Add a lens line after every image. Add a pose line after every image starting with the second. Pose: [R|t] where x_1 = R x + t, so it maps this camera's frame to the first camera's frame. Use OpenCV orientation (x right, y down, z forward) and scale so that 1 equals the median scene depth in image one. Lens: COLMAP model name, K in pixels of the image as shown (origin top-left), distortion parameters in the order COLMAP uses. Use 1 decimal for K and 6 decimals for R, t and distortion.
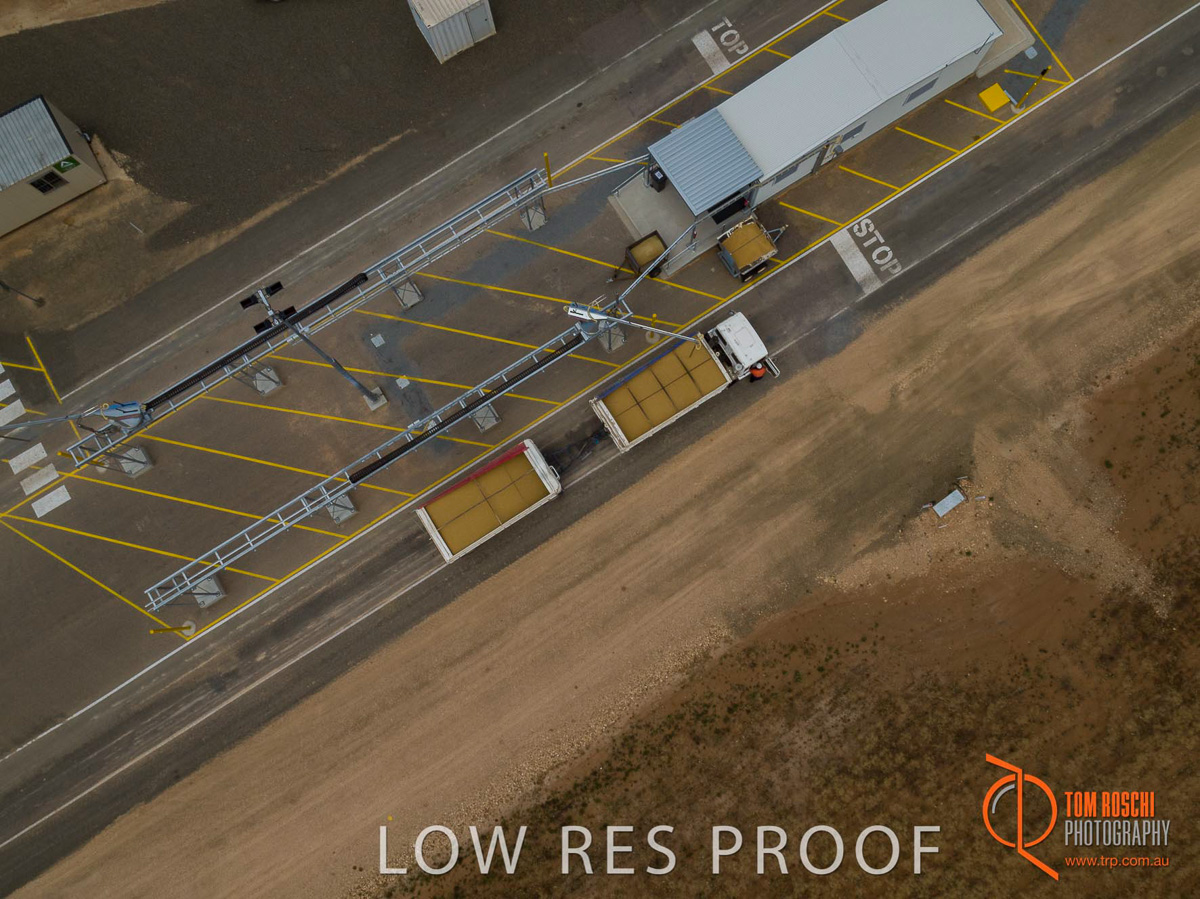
lens RADIAL K [[873.4, 0, 607.8], [0, 873.4, 455.0], [0, 0, 1]] dist [0.005228, 0.001975]
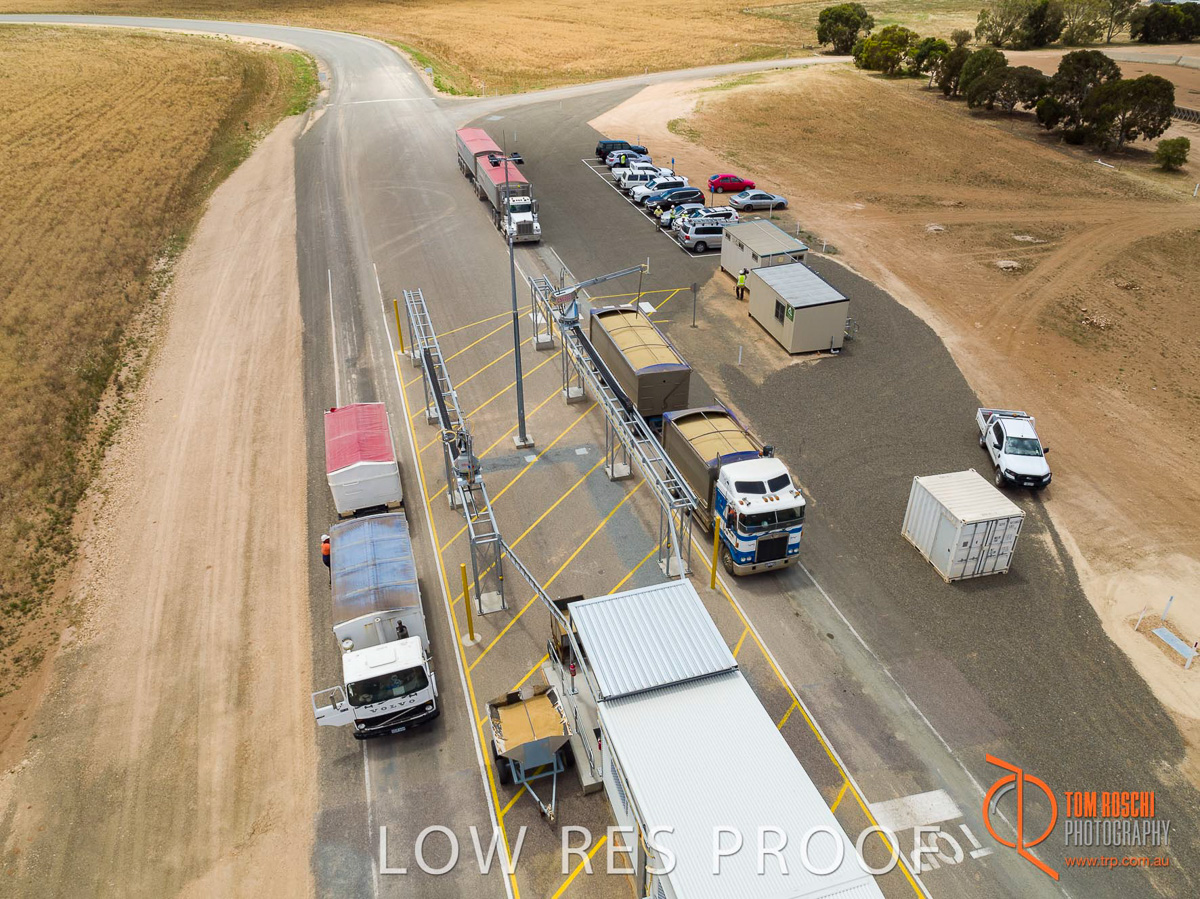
lens RADIAL K [[871.1, 0, 603.5], [0, 871.1, 455.5], [0, 0, 1]] dist [0.005892, 0.000767]
pose [[-0.276115, 0.522169, -0.806908, 0.530305], [-0.947350, -0.006231, 0.320141, -0.474155], [0.162140, 0.852819, 0.496397, 0.528083]]
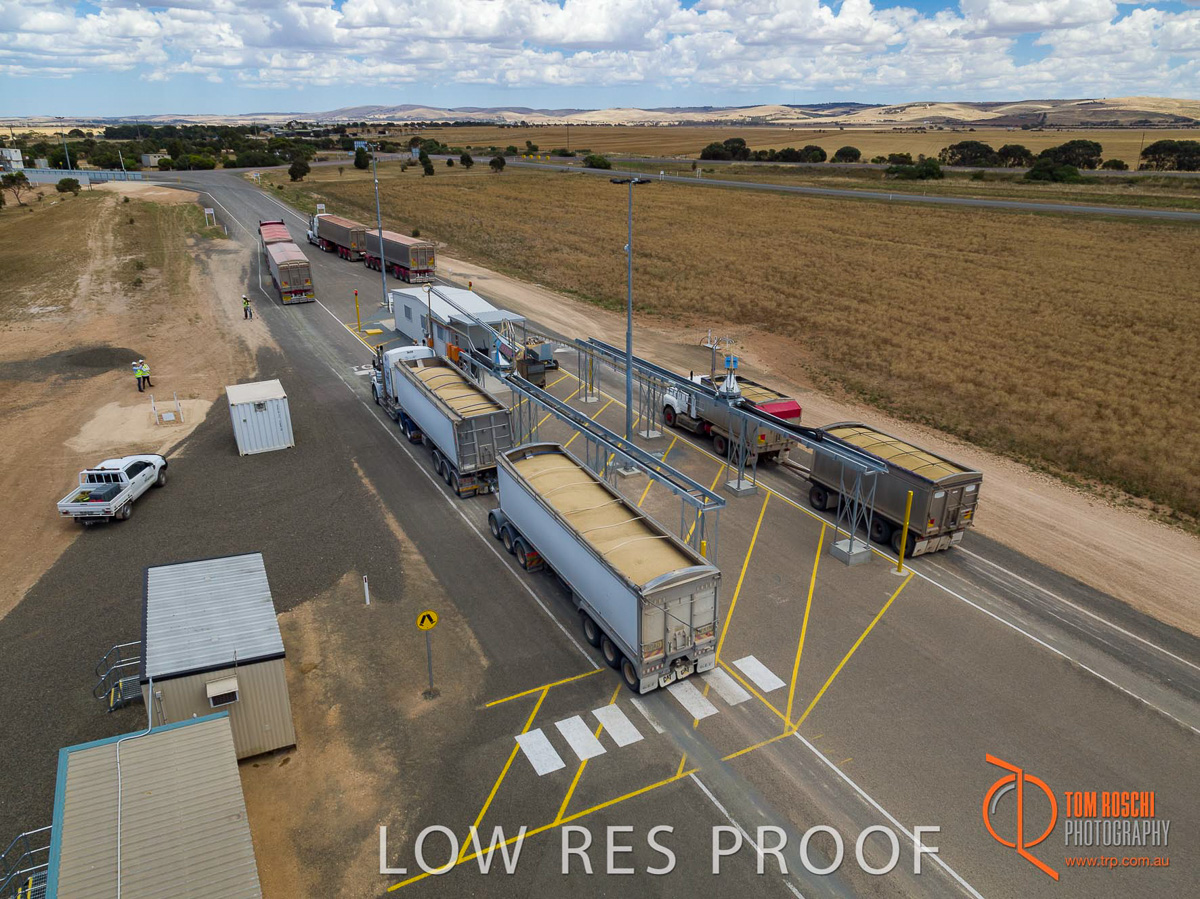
lens RADIAL K [[871.1, 0, 603.5], [0, 871.1, 455.5], [0, 0, 1]] dist [0.005892, 0.000767]
pose [[0.078026, -0.338222, 0.937826, -1.195331], [0.984216, 0.176013, -0.018408, -0.077095], [-0.158844, 0.924459, 0.346617, 0.640860]]
